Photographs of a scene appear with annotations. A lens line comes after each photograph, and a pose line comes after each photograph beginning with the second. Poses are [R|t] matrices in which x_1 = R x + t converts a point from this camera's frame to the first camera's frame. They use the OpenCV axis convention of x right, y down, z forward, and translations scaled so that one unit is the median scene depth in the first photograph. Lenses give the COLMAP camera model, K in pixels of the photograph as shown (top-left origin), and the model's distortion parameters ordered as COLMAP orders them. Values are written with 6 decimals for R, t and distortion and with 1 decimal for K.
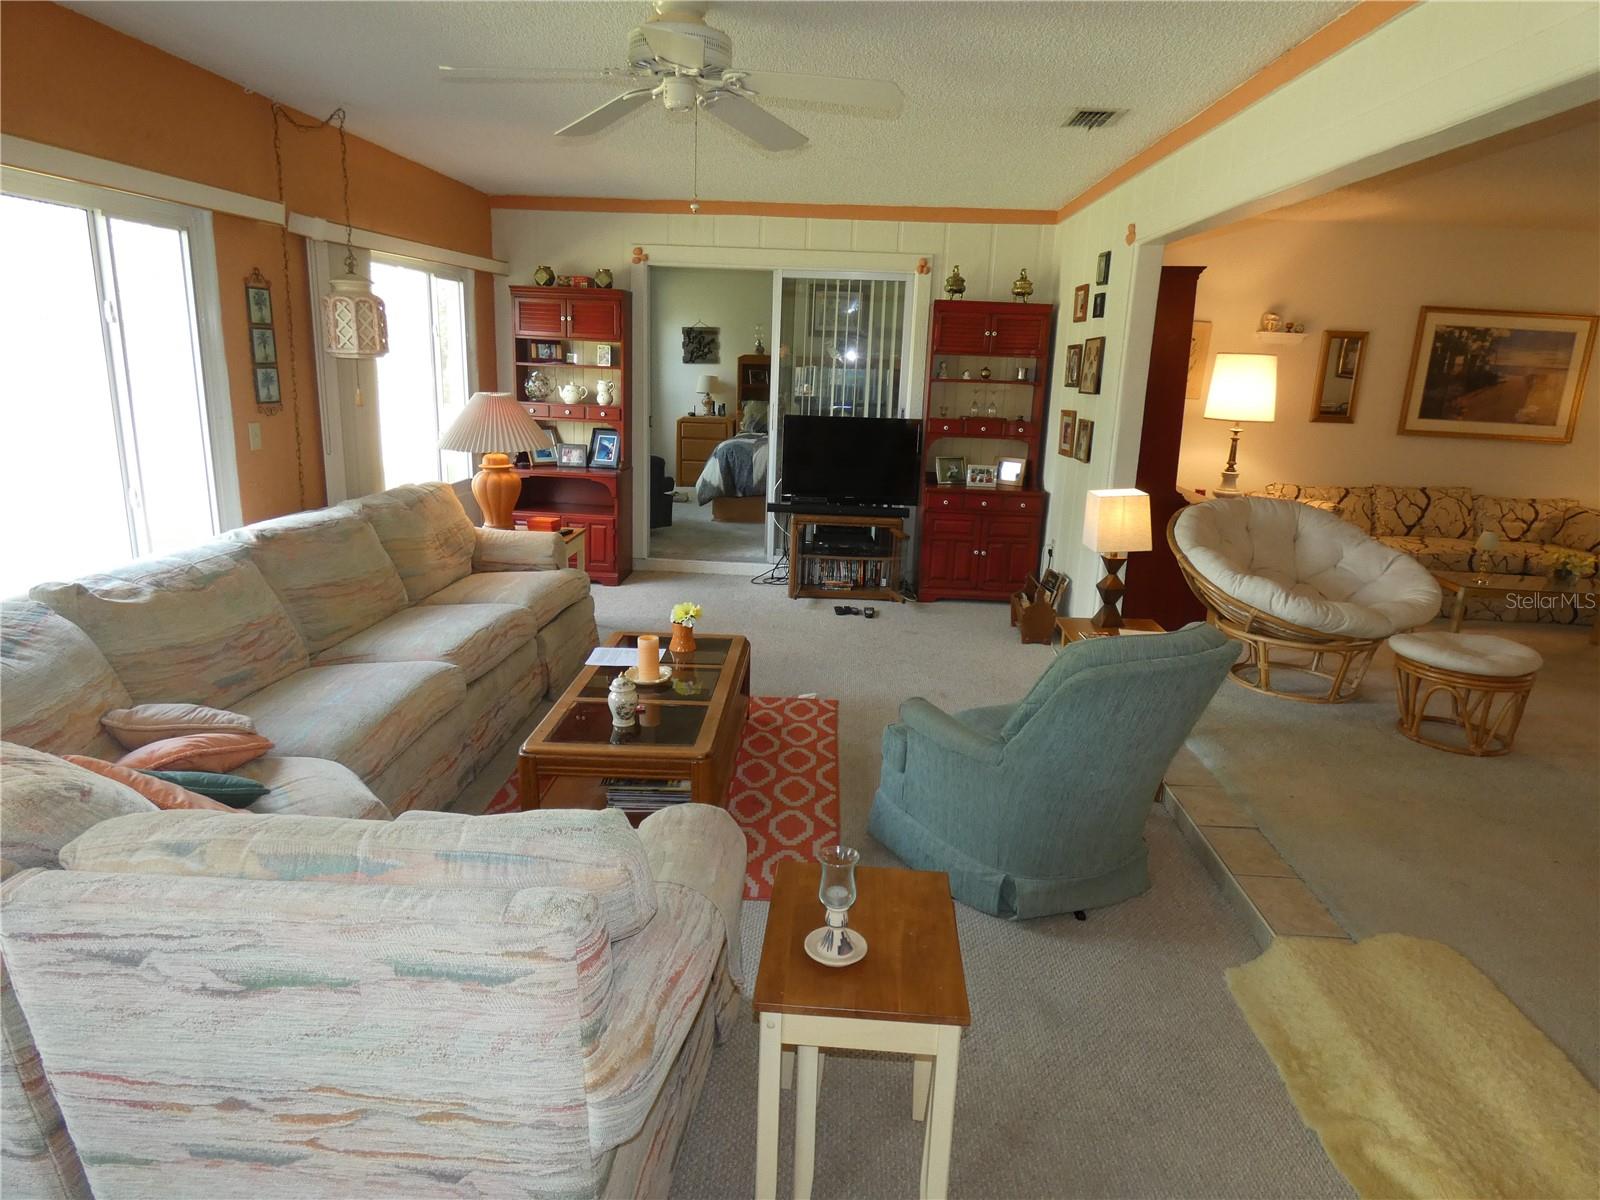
lens RADIAL K [[959.4, 0, 810.6], [0, 959.4, 587.1], [0, 0, 1]] dist [-0.000583, -0.003680]
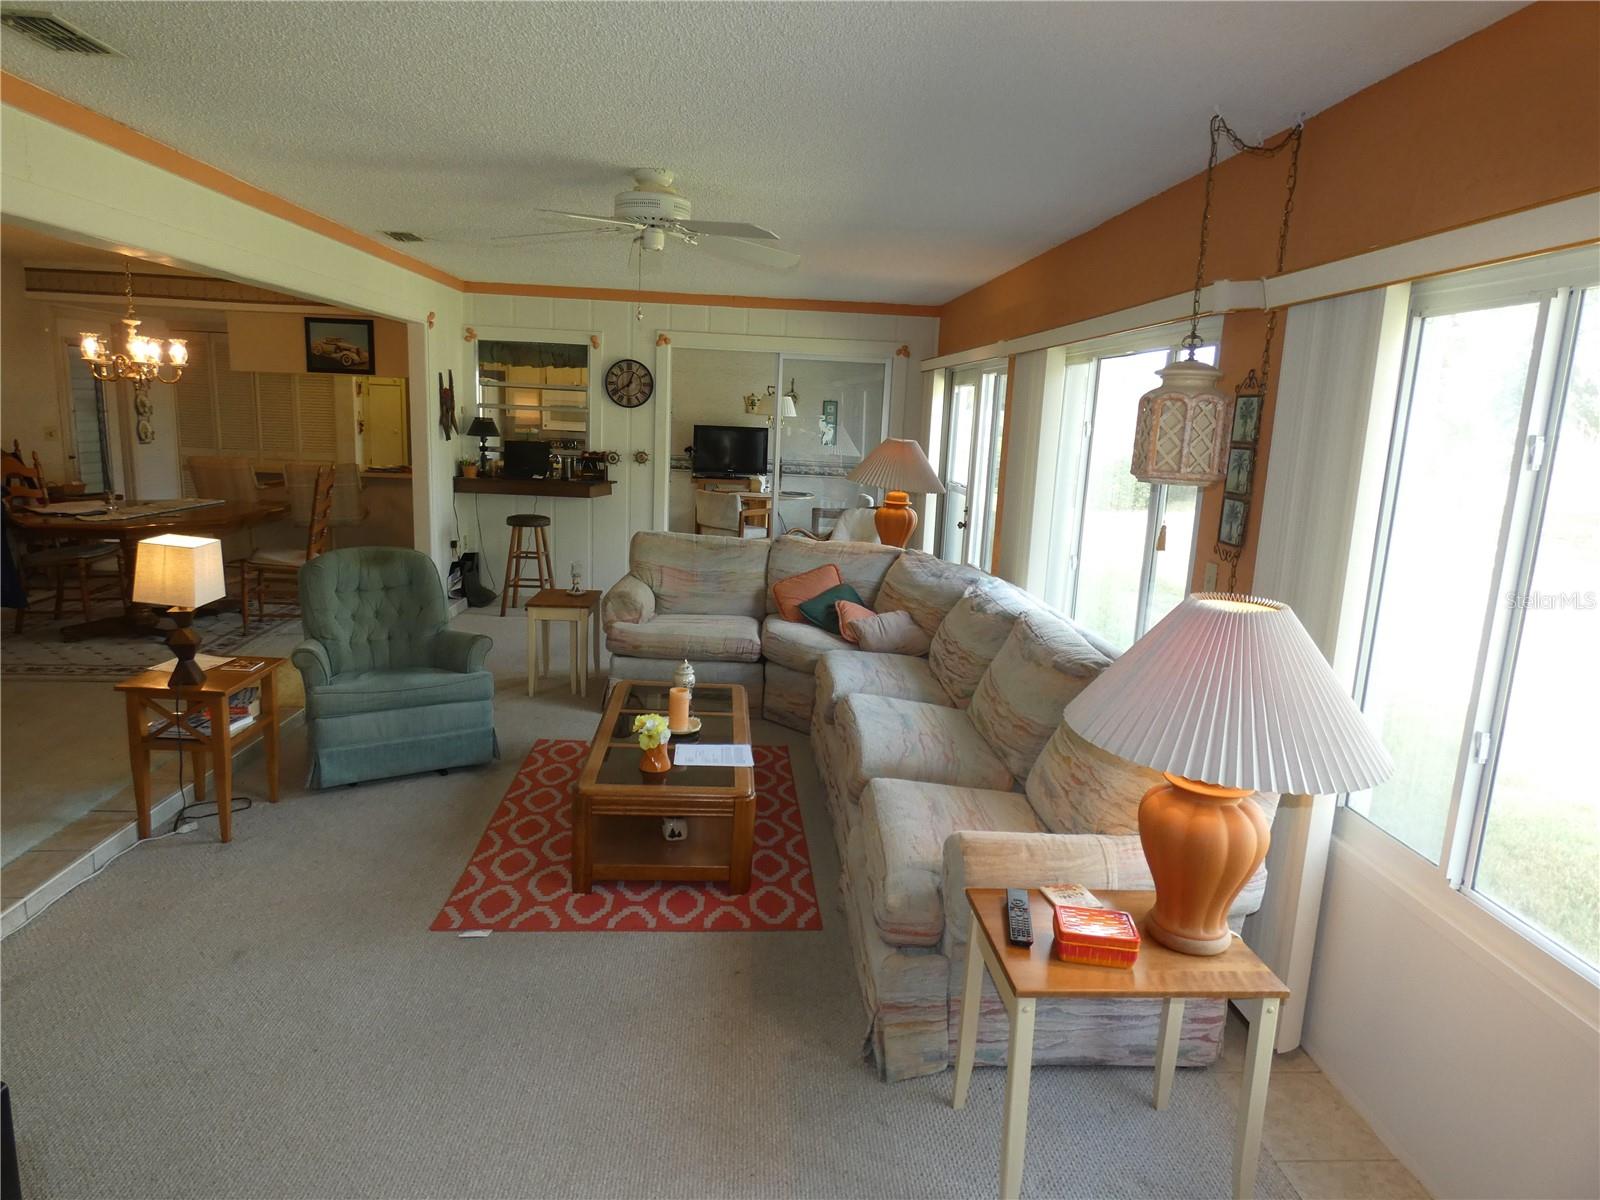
lens RADIAL K [[959.4, 0, 798.5], [0, 959.4, 594.1], [0, 0, 1]] dist [-0.000583, -0.003680]
pose [[-0.991536, -0.060715, -0.114761, -0.094583], [-0.102362, 0.909315, 0.403322, -0.274066], [0.079866, 0.411656, -0.907833, 1.075935]]
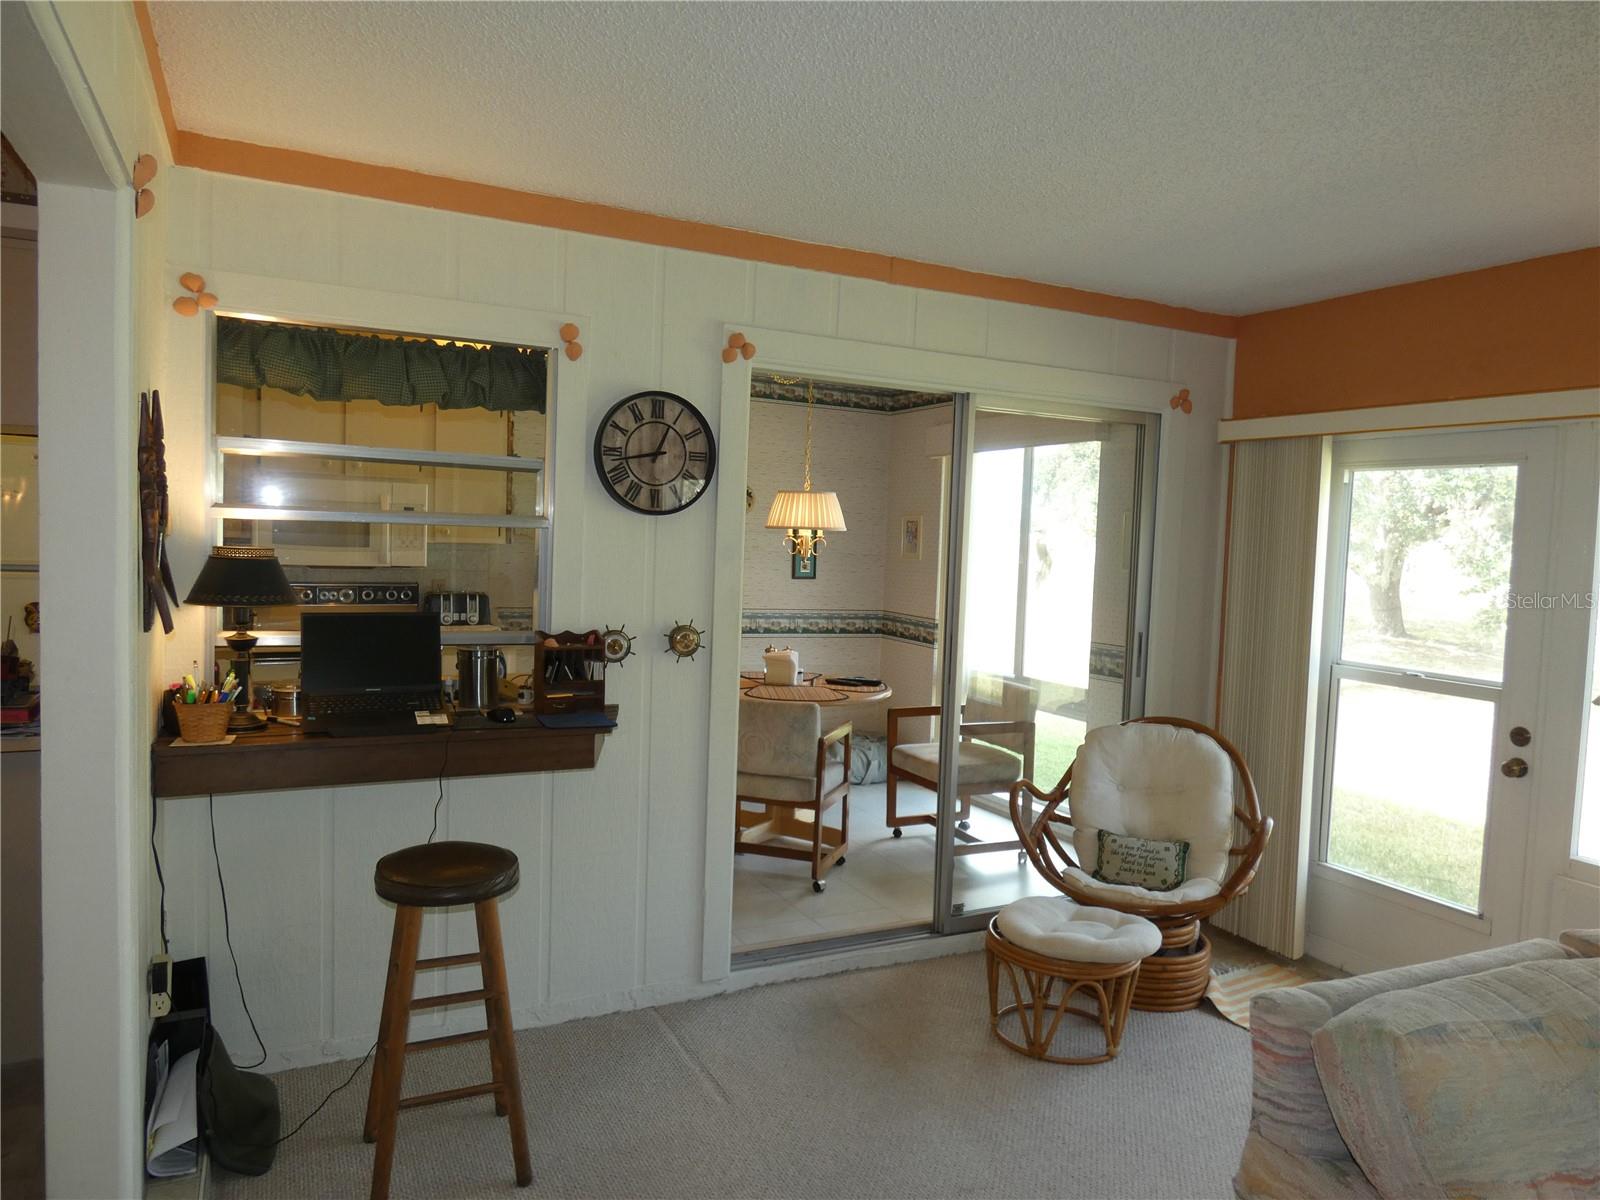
lens RADIAL K [[1064.2, 0, 822.5], [0, 1064.2, 598.1], [0, 0, 1]] dist [-0.005978, 0.002614]
pose [[-0.866815, -0.038060, -0.497176, 0.181404], [-0.178723, 0.954549, 0.238526, -0.074889], [0.465500, 0.295614, -0.834219, 0.335552]]
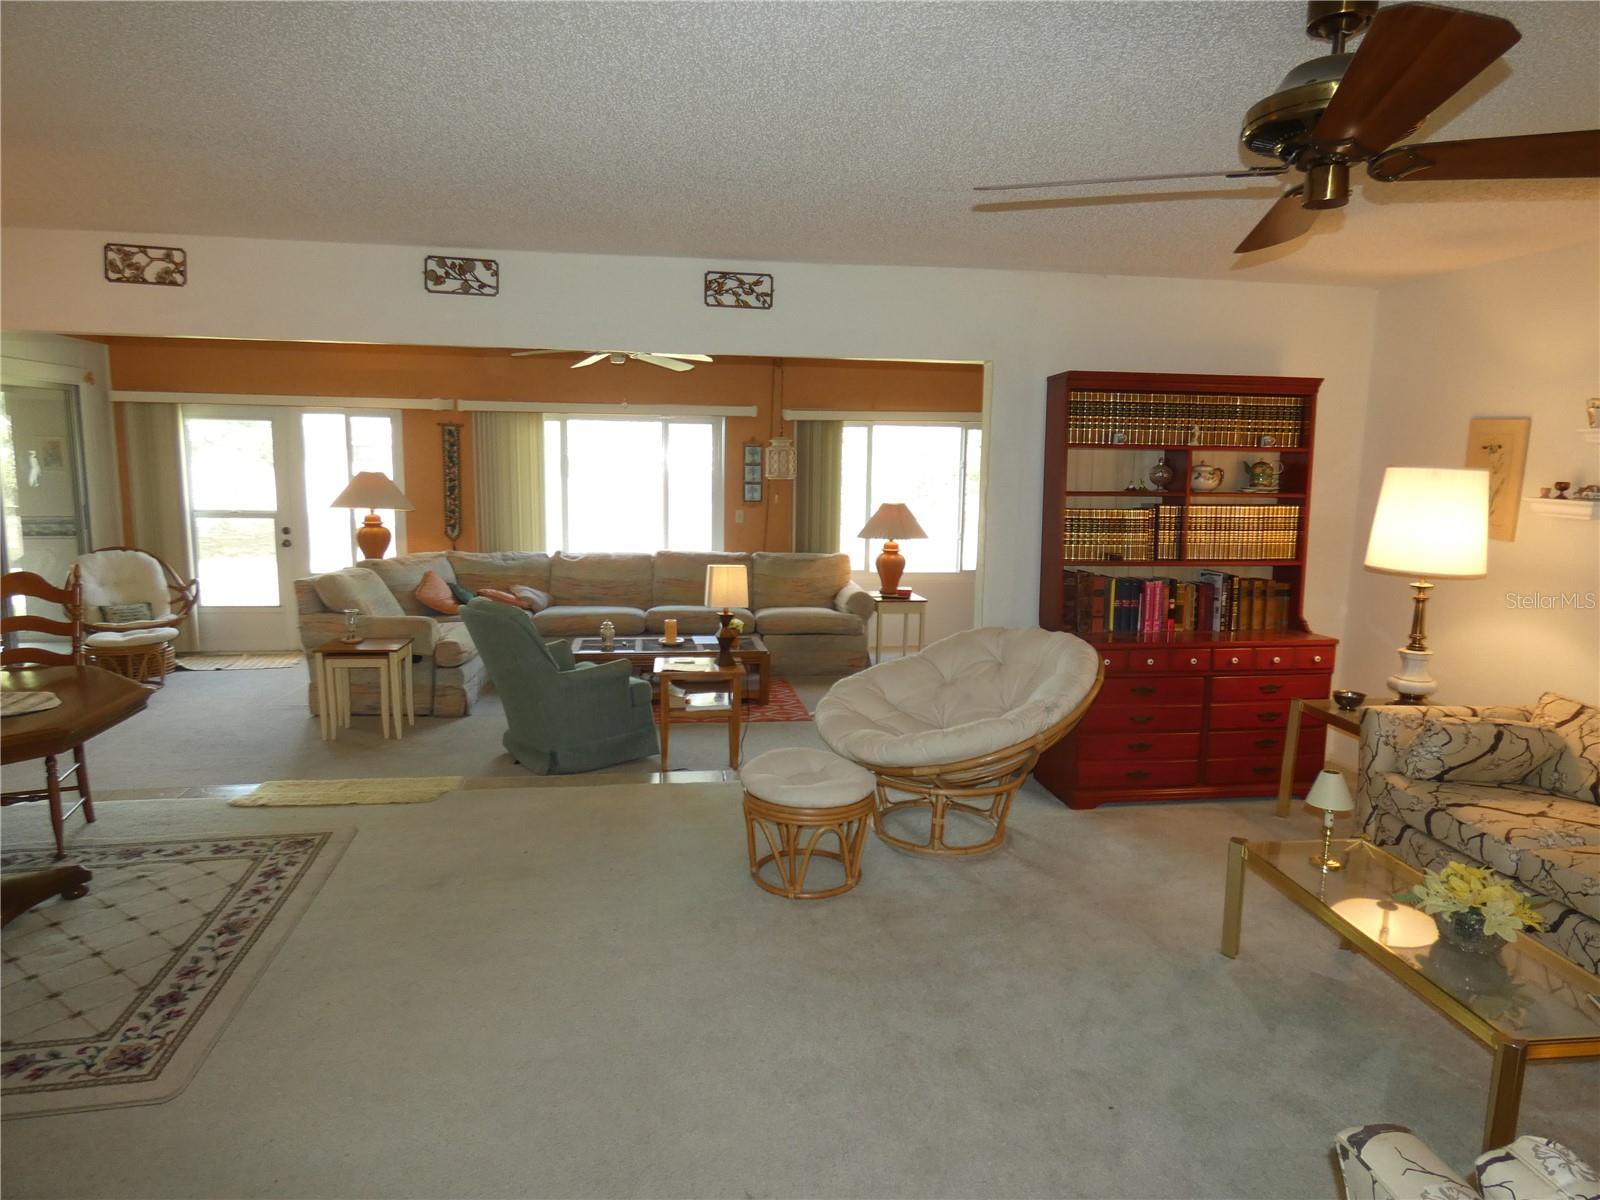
lens RADIAL K [[959.4, 0, 809.7], [0, 959.4, 598.4], [0, 0, 1]] dist [-0.000583, -0.003680]
pose [[0.201810, 0.111459, -0.973062, 0.945689], [-0.237758, 0.969361, 0.061725, -0.094282], [0.950128, 0.218896, 0.222127, 0.455988]]
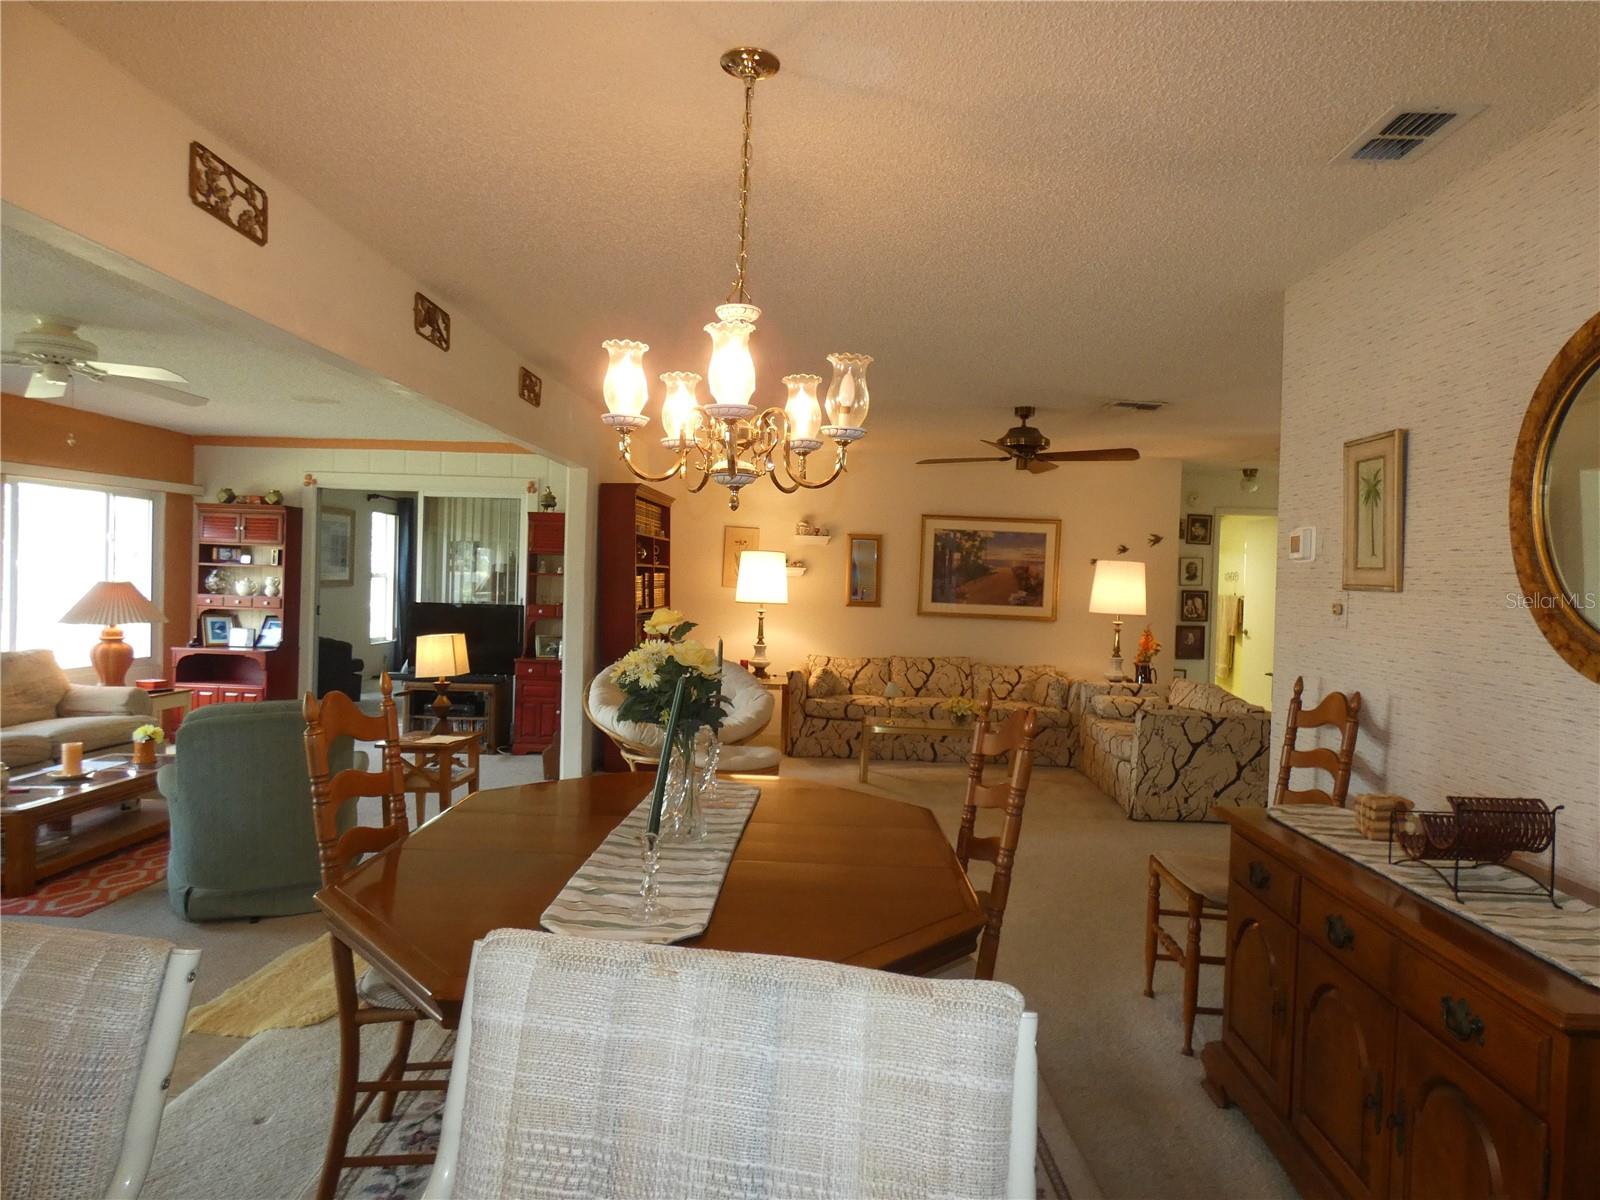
lens RADIAL K [[959.4, 0, 807.4], [0, 959.4, 593.4], [0, 0, 1]] dist [-0.000583, -0.003680]
pose [[0.999892, -0.006539, 0.013145, 0.469314], [0.009268, 0.975523, -0.219700, 0.083982], [-0.011387, 0.219798, 0.975479, -0.207404]]
